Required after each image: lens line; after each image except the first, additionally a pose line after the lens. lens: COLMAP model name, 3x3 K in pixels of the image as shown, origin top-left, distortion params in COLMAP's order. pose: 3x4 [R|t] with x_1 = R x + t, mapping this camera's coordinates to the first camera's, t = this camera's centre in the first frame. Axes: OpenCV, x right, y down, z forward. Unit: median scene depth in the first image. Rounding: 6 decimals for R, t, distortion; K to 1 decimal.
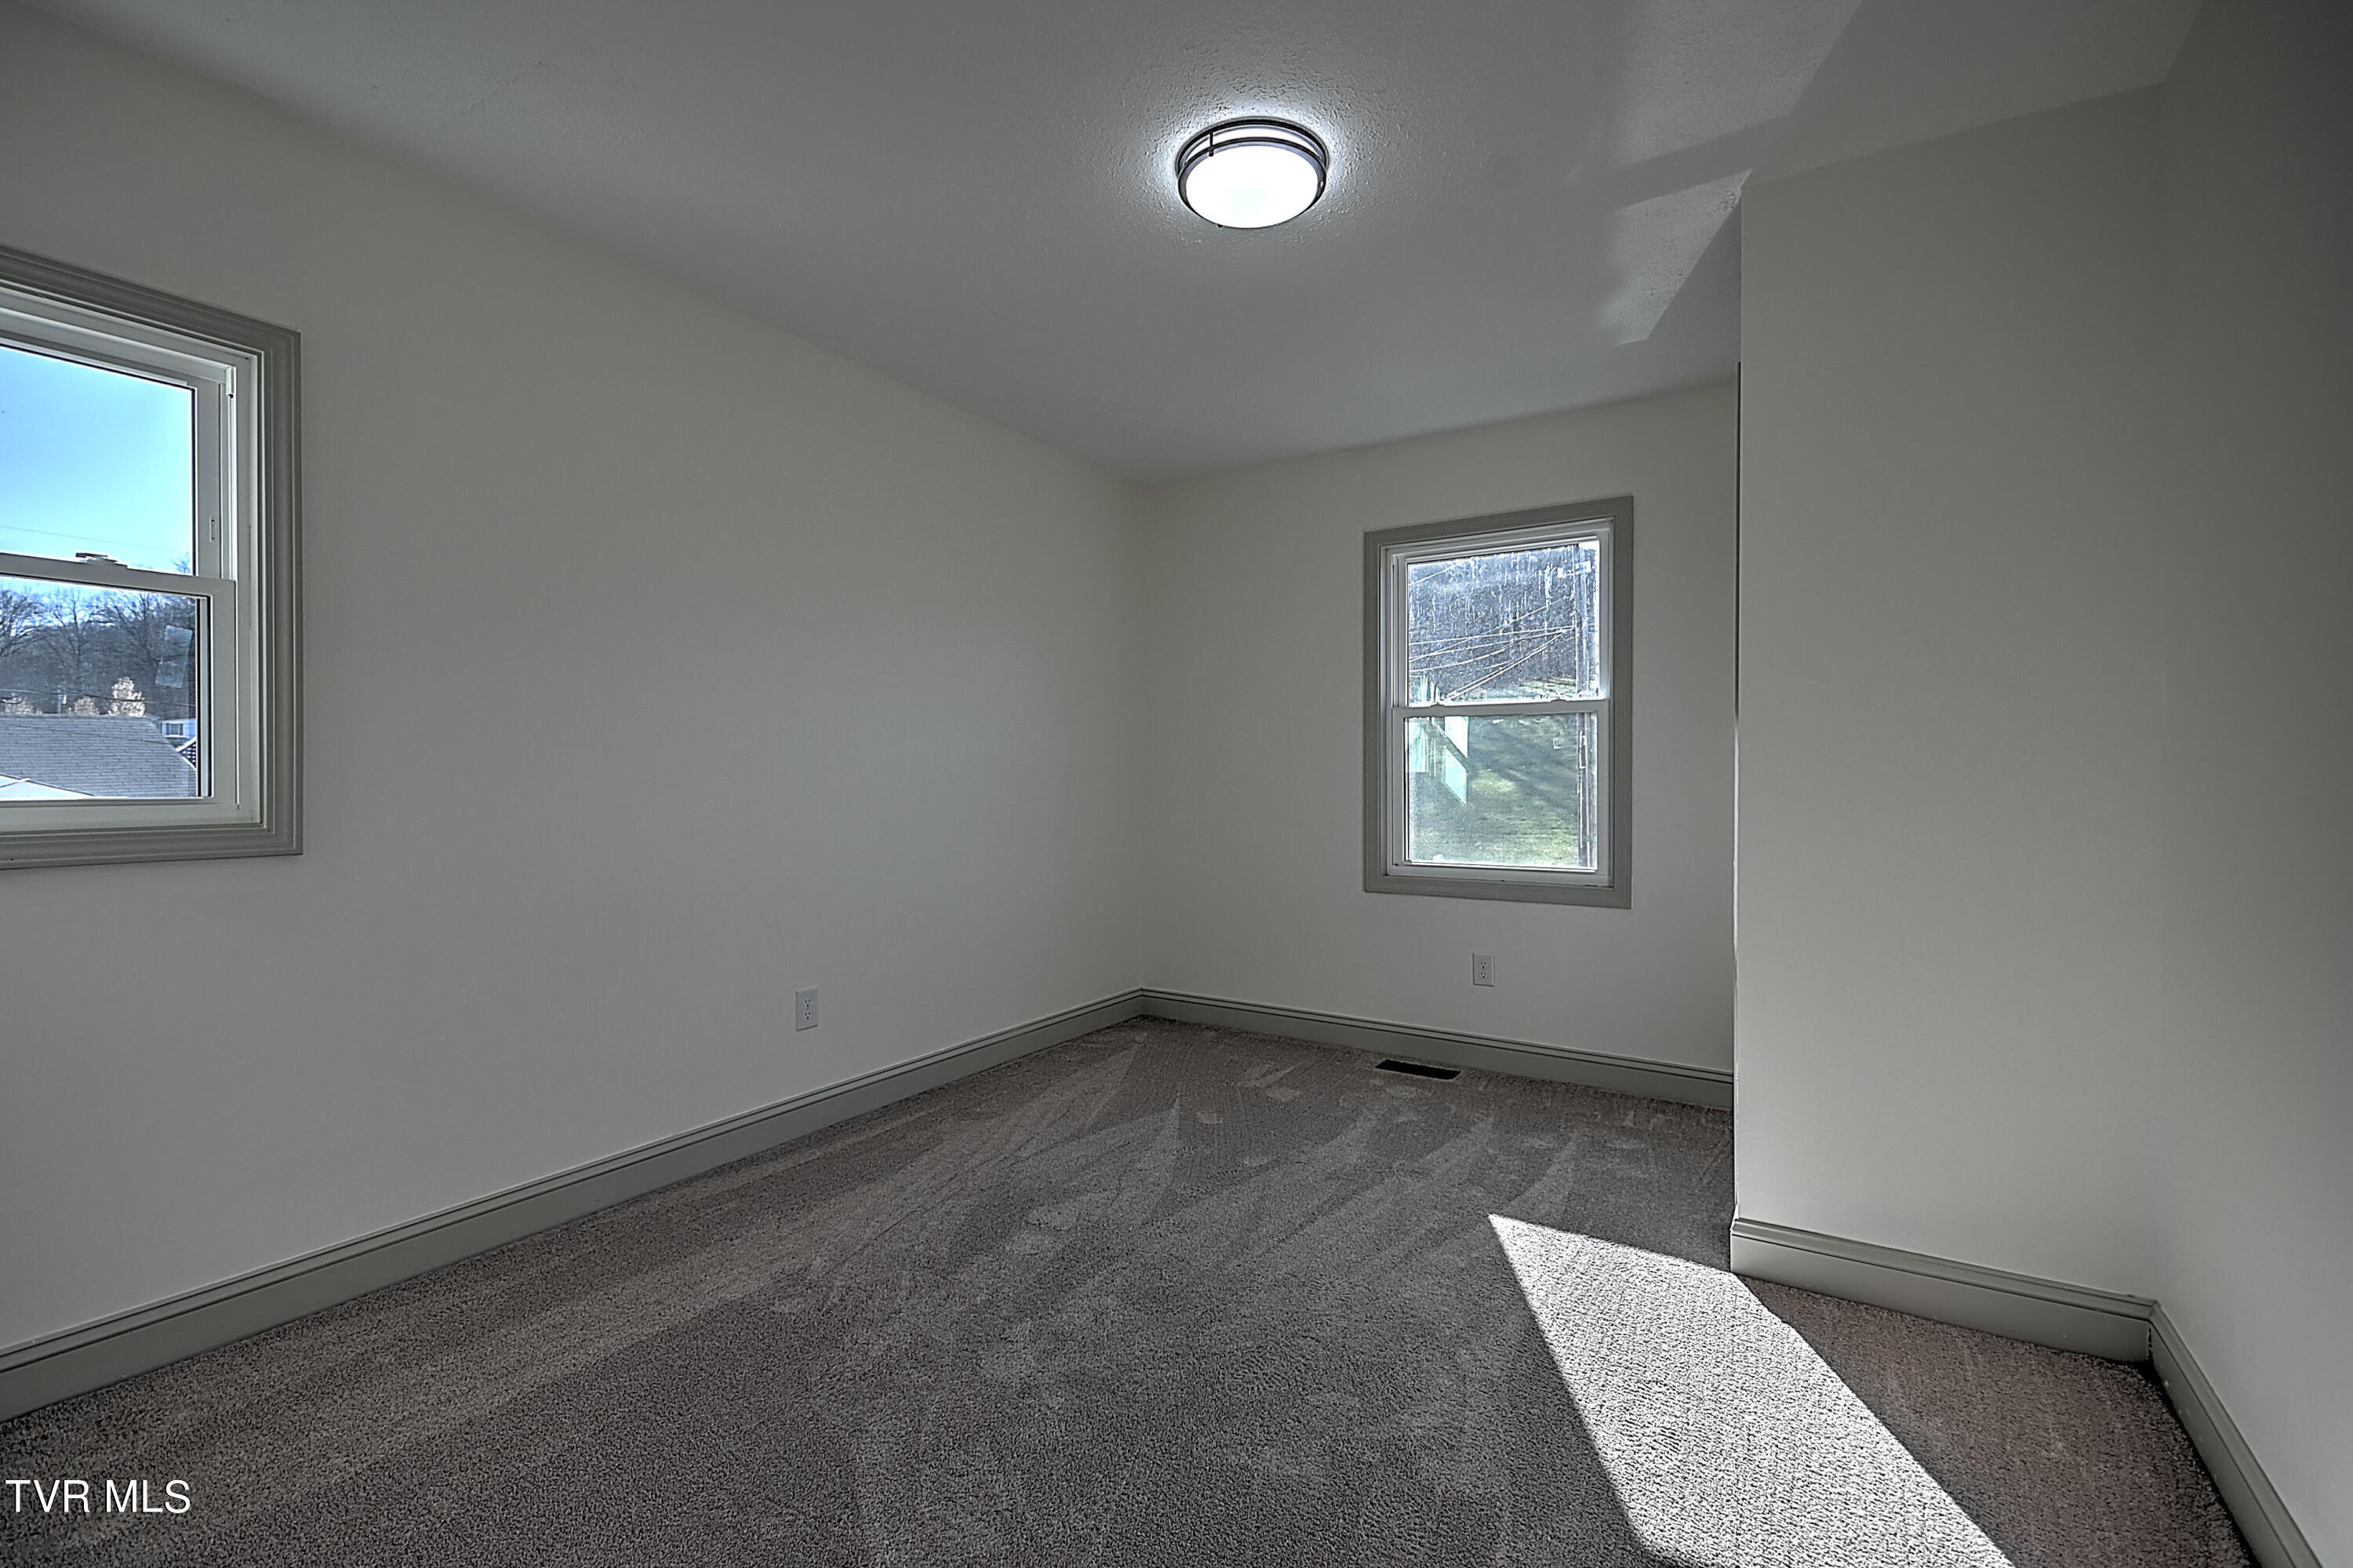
lens RADIAL K [[1022.3, 0, 1176.5], [0, 1022.3, 784.0], [0, 0, 1]] dist [0.017382, -0.009796]
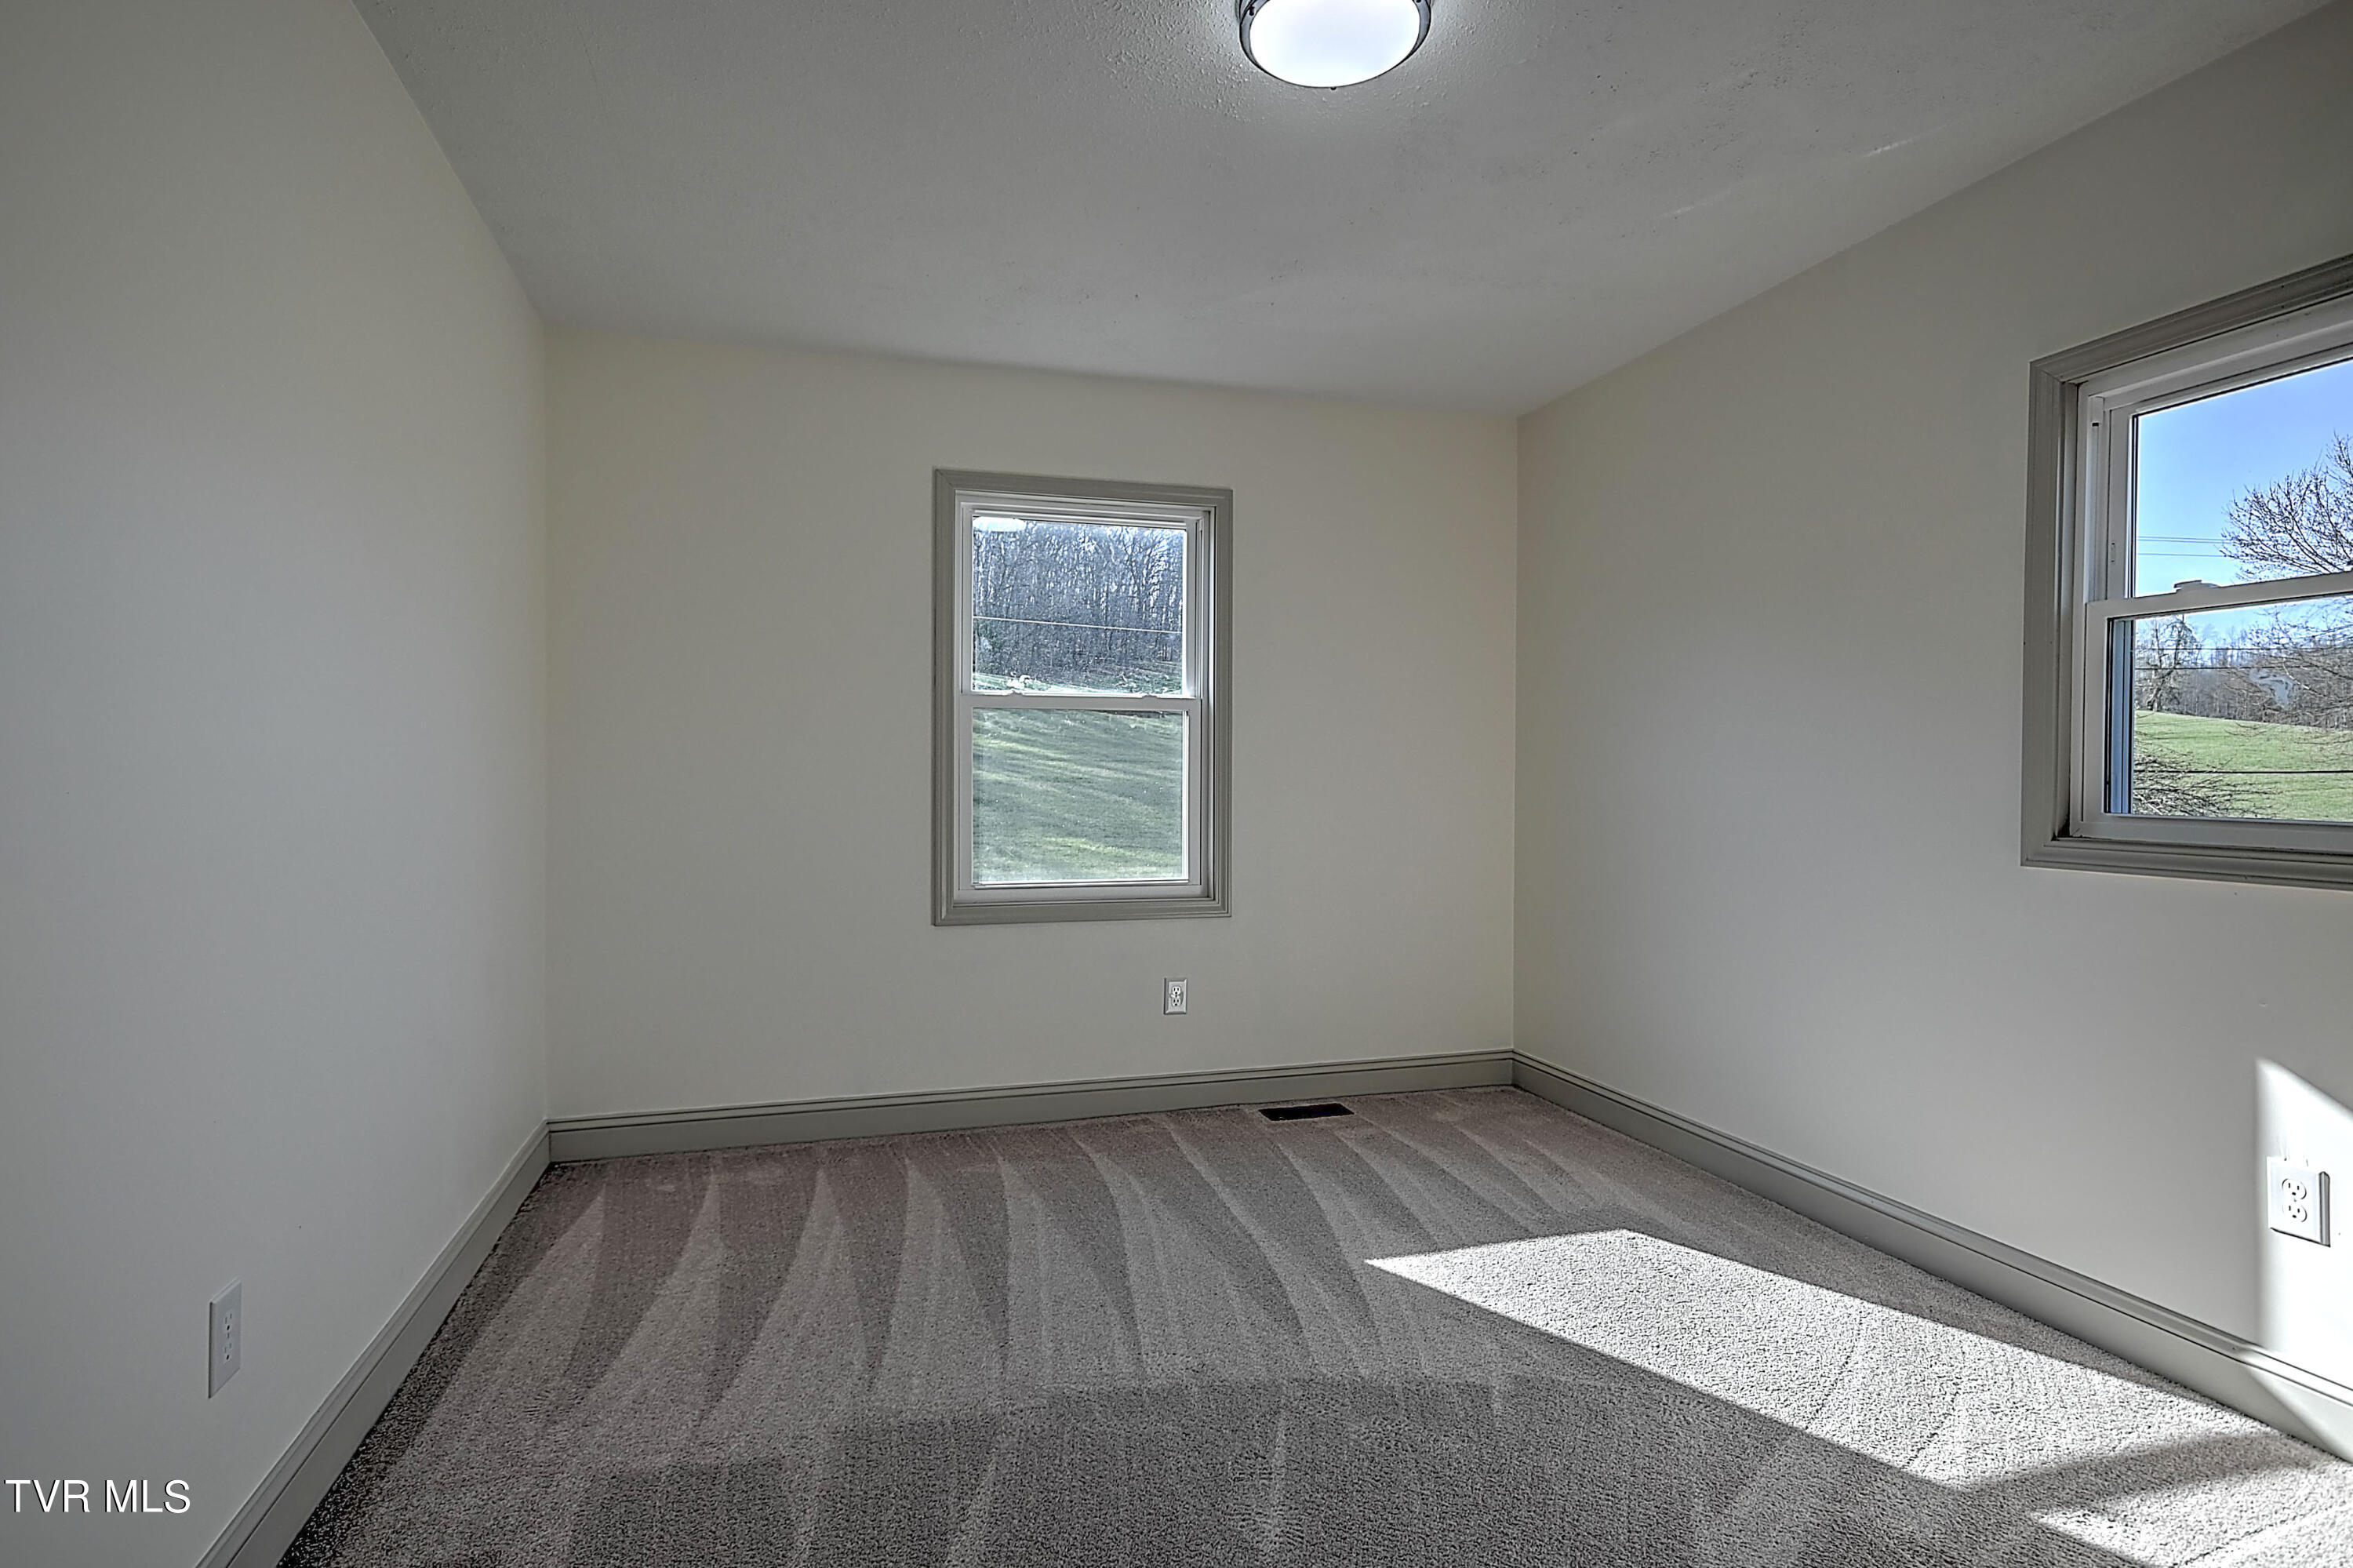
lens RADIAL K [[1243.0, 0, 1176.5], [0, 1243.0, 784.0], [0, 0, 1]] dist [-0.001380, -0.000115]
pose [[0.649660, -0.011831, 0.760133, -0.461470], [0.009158, 0.999928, 0.007736, -0.011579], [-0.760170, 0.001935, 0.649722, 0.265568]]
